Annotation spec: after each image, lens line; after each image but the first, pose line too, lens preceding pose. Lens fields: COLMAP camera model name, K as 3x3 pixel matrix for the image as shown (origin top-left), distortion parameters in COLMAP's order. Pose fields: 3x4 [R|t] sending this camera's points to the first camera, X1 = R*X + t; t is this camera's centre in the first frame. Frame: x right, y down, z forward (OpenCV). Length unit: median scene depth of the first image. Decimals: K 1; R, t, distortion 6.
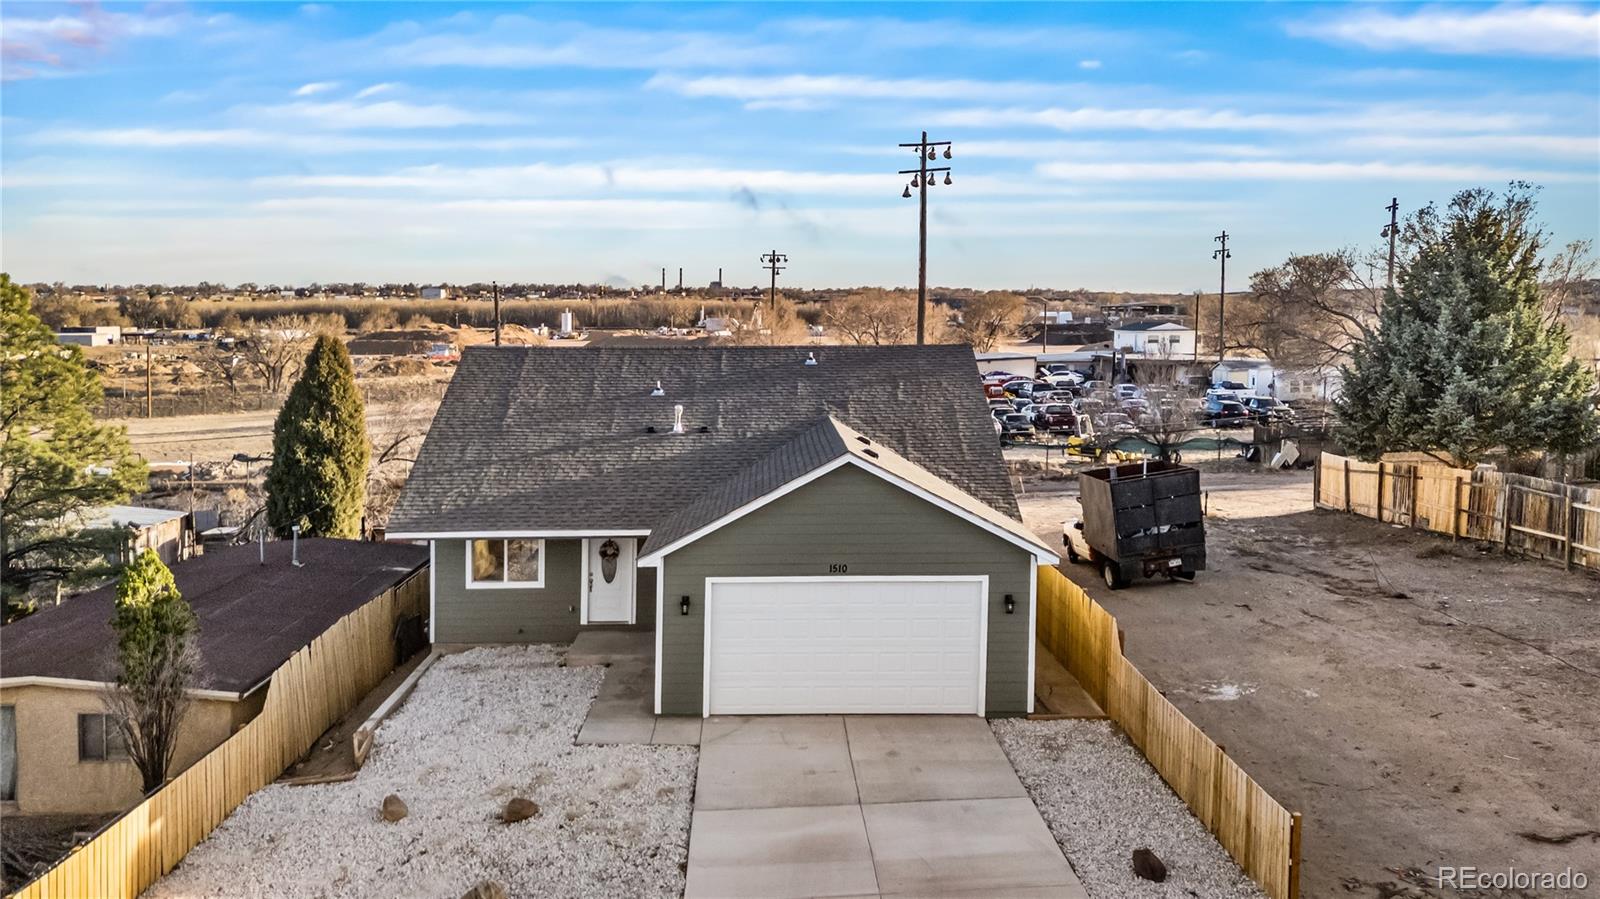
lens RADIAL K [[1220.2, 0, 759.1], [0, 1220.2, 449.4], [0, 0, 1]] dist [0.047645, -0.005752]
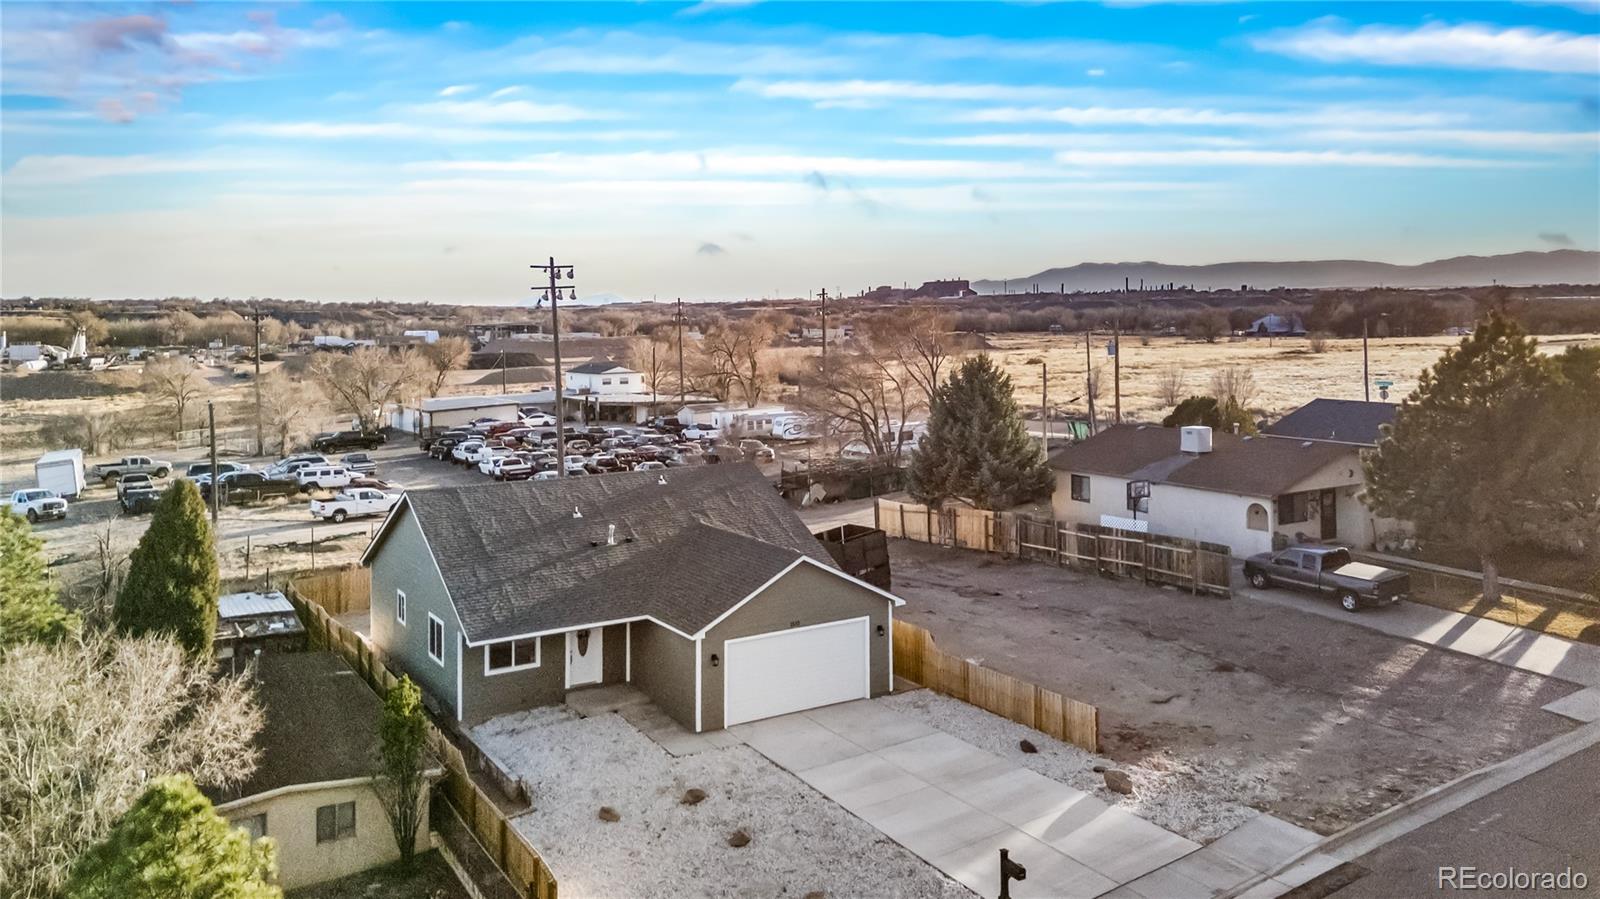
lens RADIAL K [[1212.3, 0, 806.1], [0, 1212.3, 402.5], [0, 0, 1]] dist [0.025387, -0.003047]
pose [[0.854212, -0.043535, 0.518099, -0.566583], [0.070059, 0.997038, -0.031729, -0.111282], [-0.515183, 0.063401, 0.854732, -0.330876]]
